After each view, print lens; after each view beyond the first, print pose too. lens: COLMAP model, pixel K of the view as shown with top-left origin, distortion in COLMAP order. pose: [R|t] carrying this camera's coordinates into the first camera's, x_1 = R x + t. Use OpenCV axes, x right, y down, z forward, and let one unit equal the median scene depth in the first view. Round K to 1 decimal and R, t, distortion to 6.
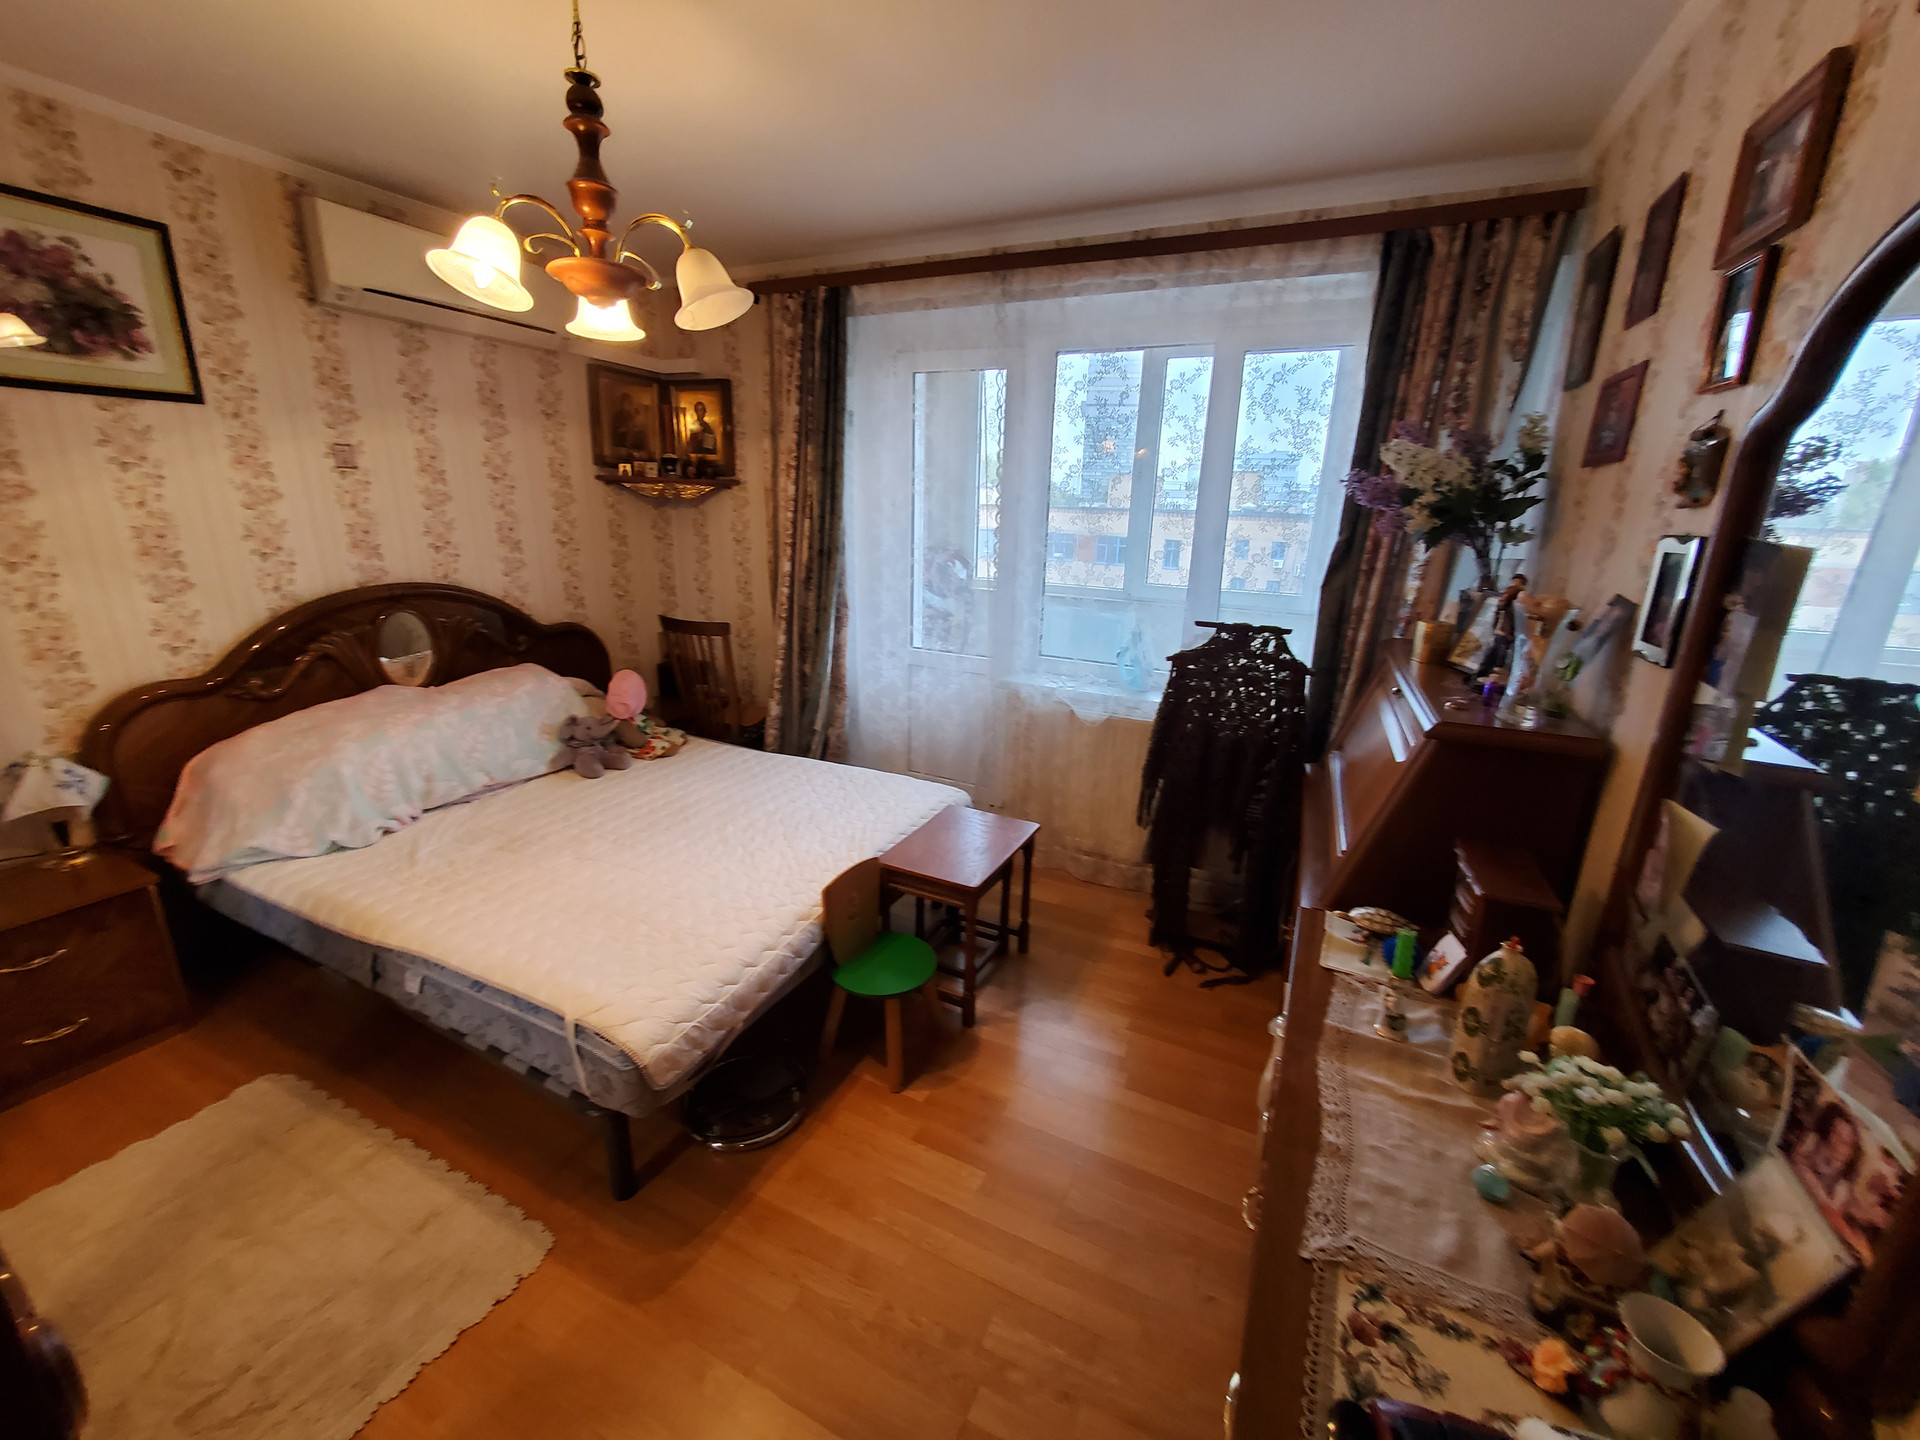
lens RADIAL K [[765.5, 0, 962.2], [0, 765.5, 712.8], [0, 0, 1]] dist [0.001959, -0.001041]
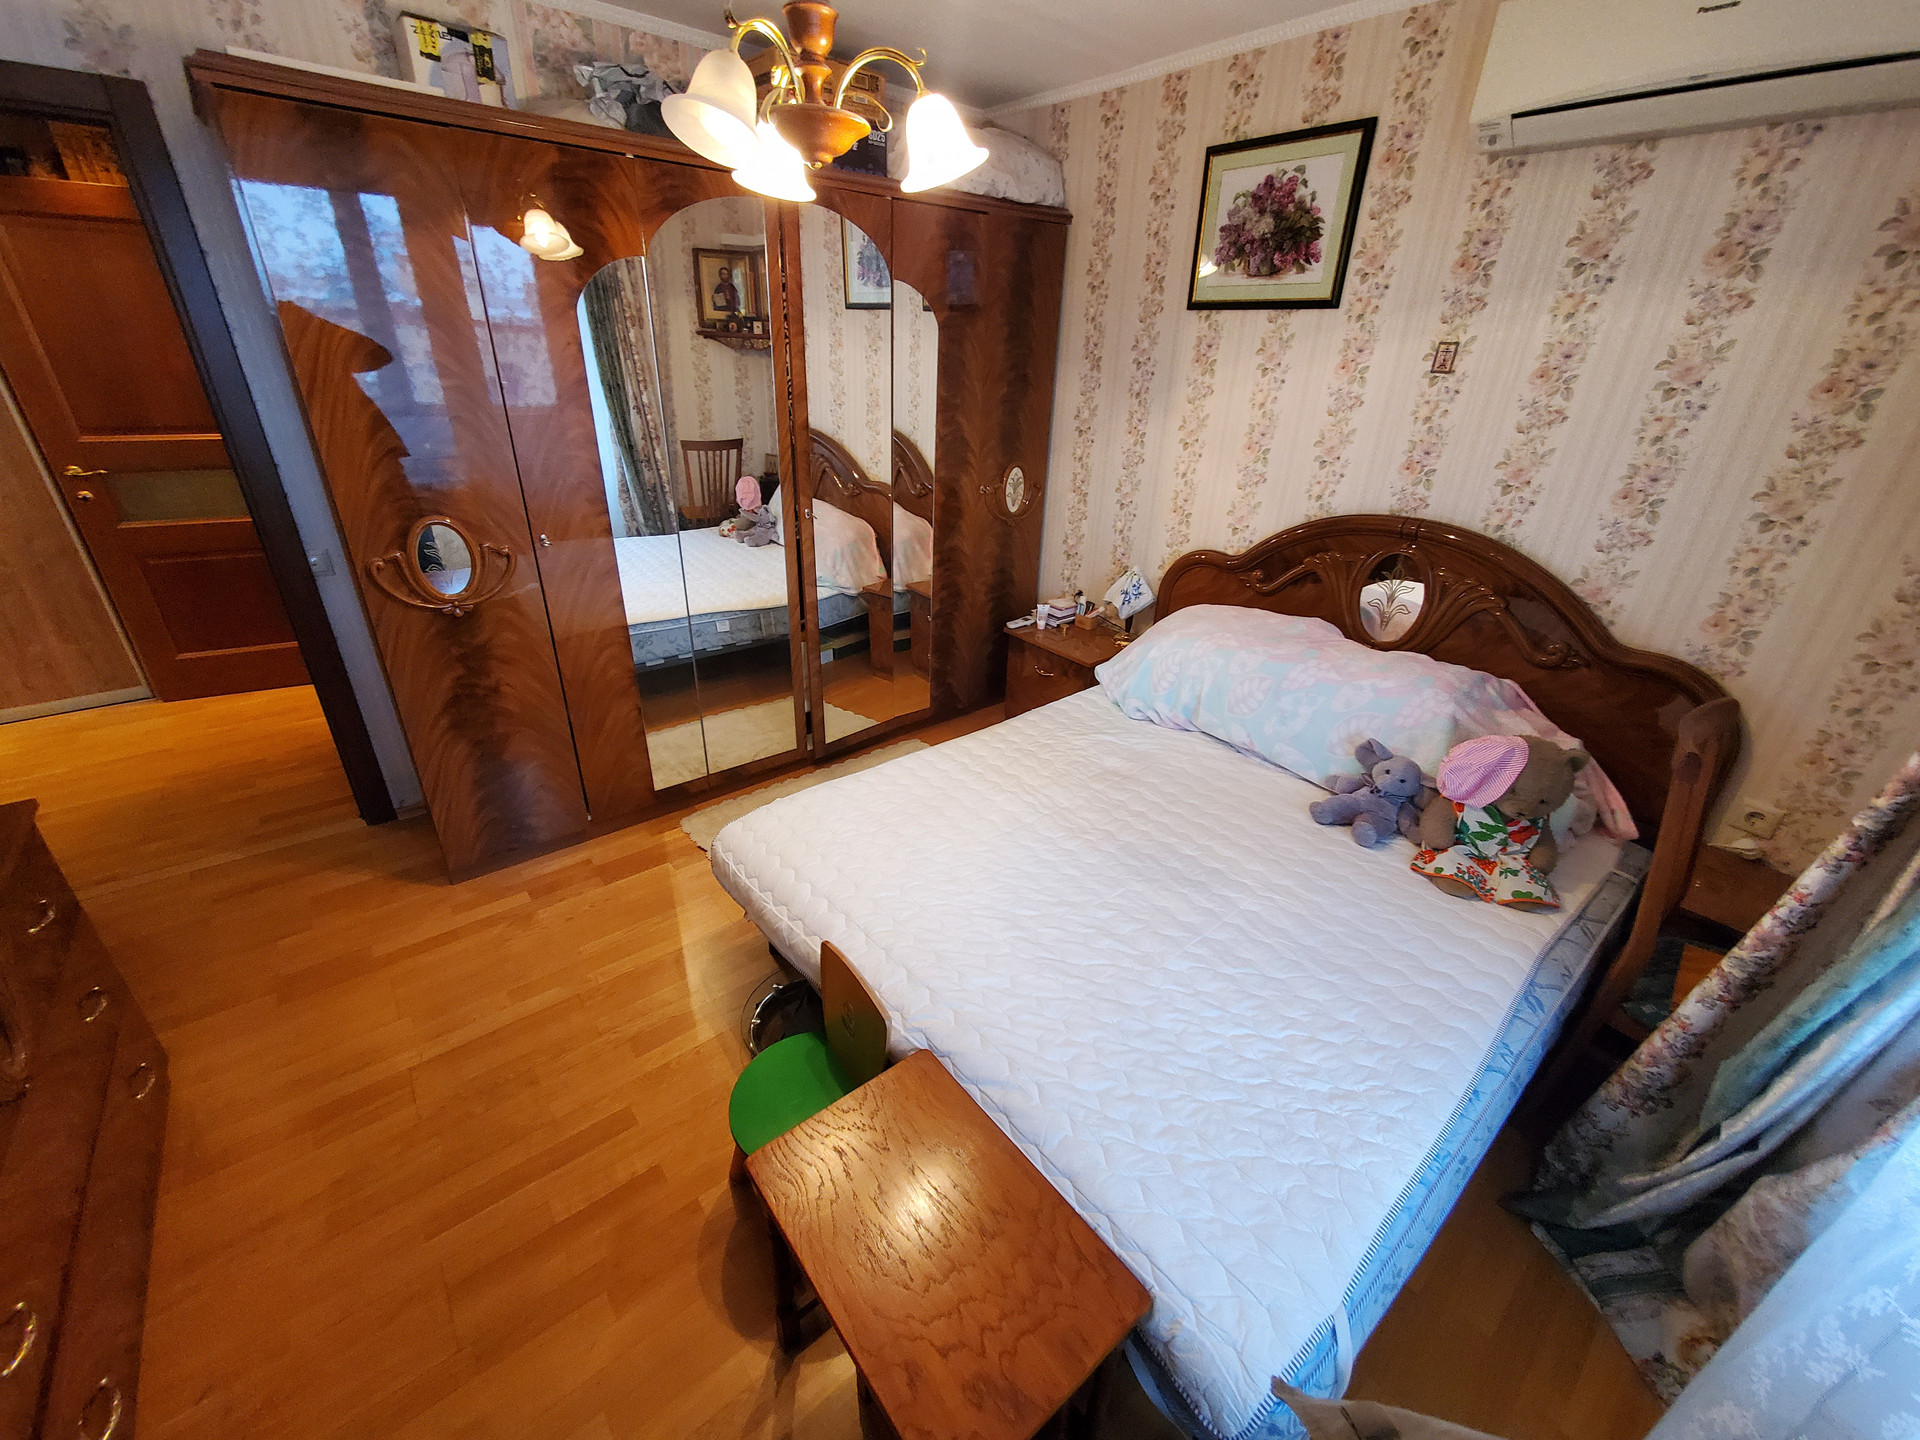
lens RADIAL K [[765.5, 0, 966.0], [0, 765.5, 717.8], [0, 0, 1]] dist [0.001959, -0.001041]
pose [[-0.409718, 0.353072, -0.841113, 0.268728], [-0.293766, 0.821869, 0.488091, -0.301555], [0.863616, 0.447070, -0.233014, 1.037044]]
